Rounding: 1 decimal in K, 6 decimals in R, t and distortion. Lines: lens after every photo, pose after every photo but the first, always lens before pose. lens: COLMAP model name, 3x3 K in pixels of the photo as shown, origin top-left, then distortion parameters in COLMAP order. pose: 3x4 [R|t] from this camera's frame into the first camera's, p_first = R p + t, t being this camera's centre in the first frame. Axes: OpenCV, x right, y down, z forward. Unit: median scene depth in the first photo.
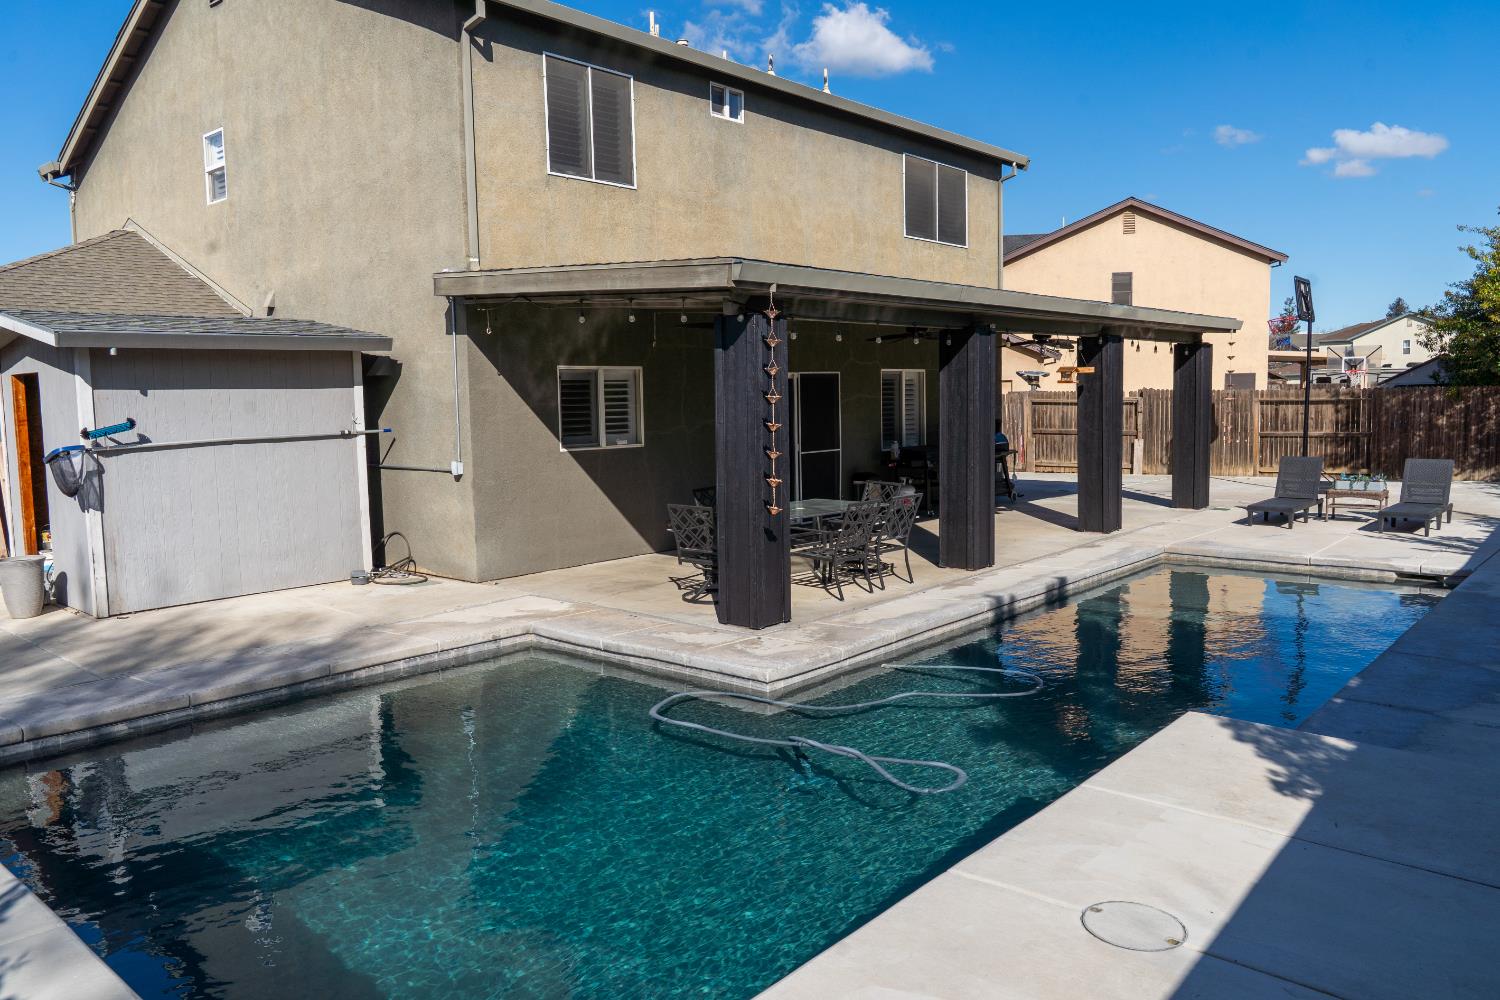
lens RADIAL K [[1033.3, 0, 754.1], [0, 1033.3, 496.2], [0, 0, 1]] dist [-0.034018, 0.021390]
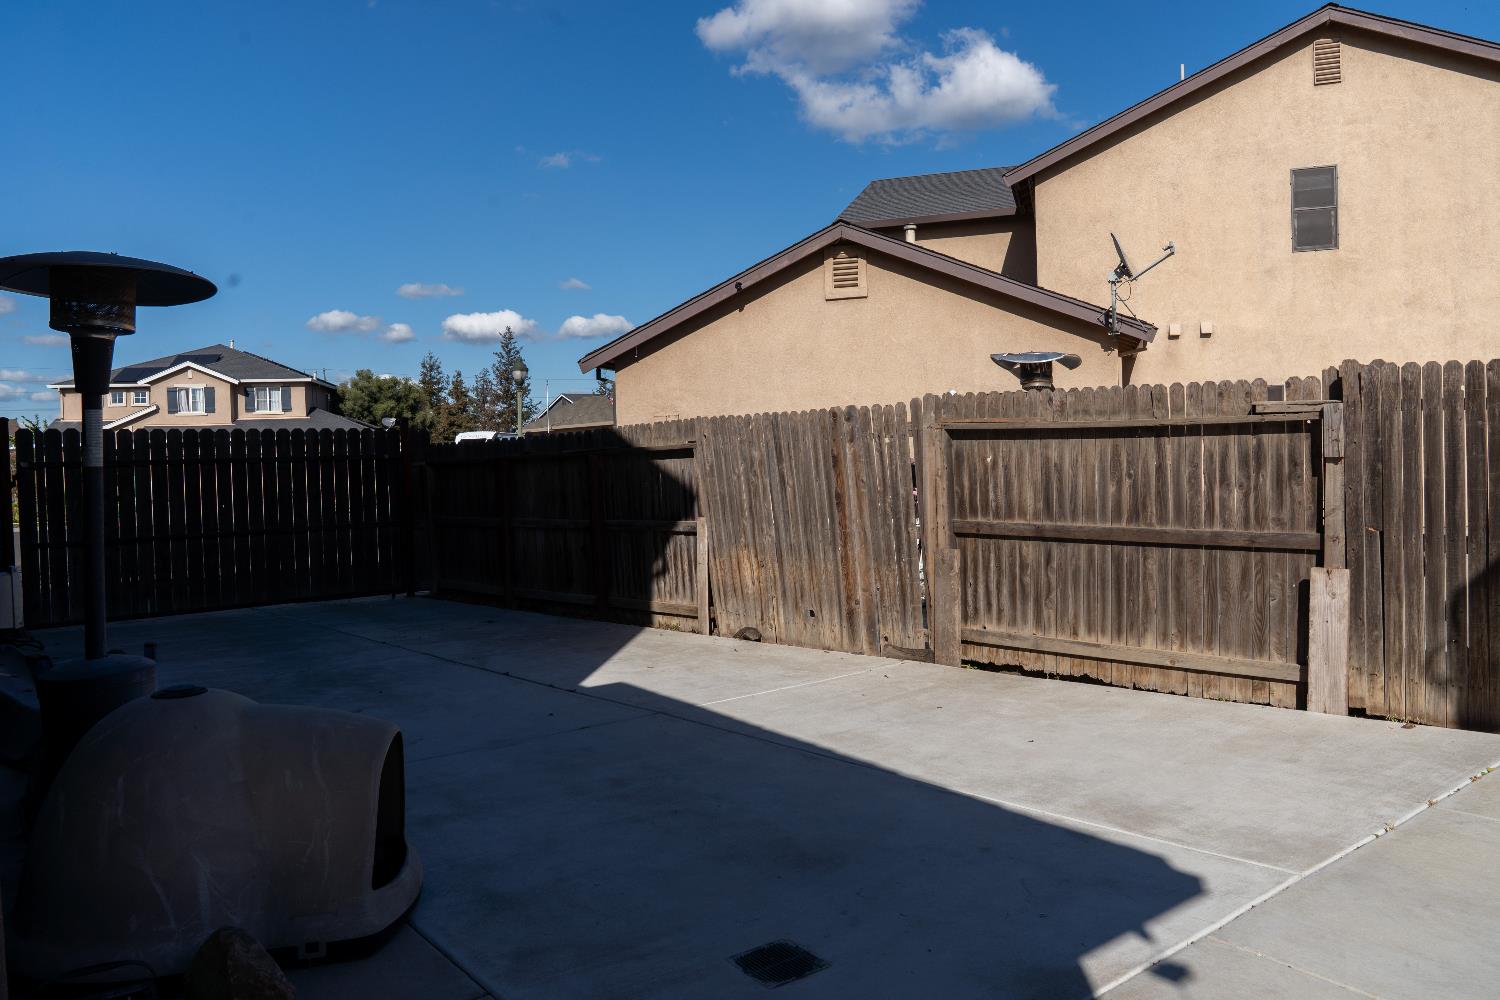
lens RADIAL K [[1098.7, 0, 746.1], [0, 1098.7, 498.2], [0, 0, 1]] dist [-0.004301, 0.004928]
pose [[0.986944, -0.005348, -0.160973, 0.276848], [-0.002352, 0.998863, -0.047608, -0.059205], [0.161044, 0.047365, 0.985810, 0.712700]]
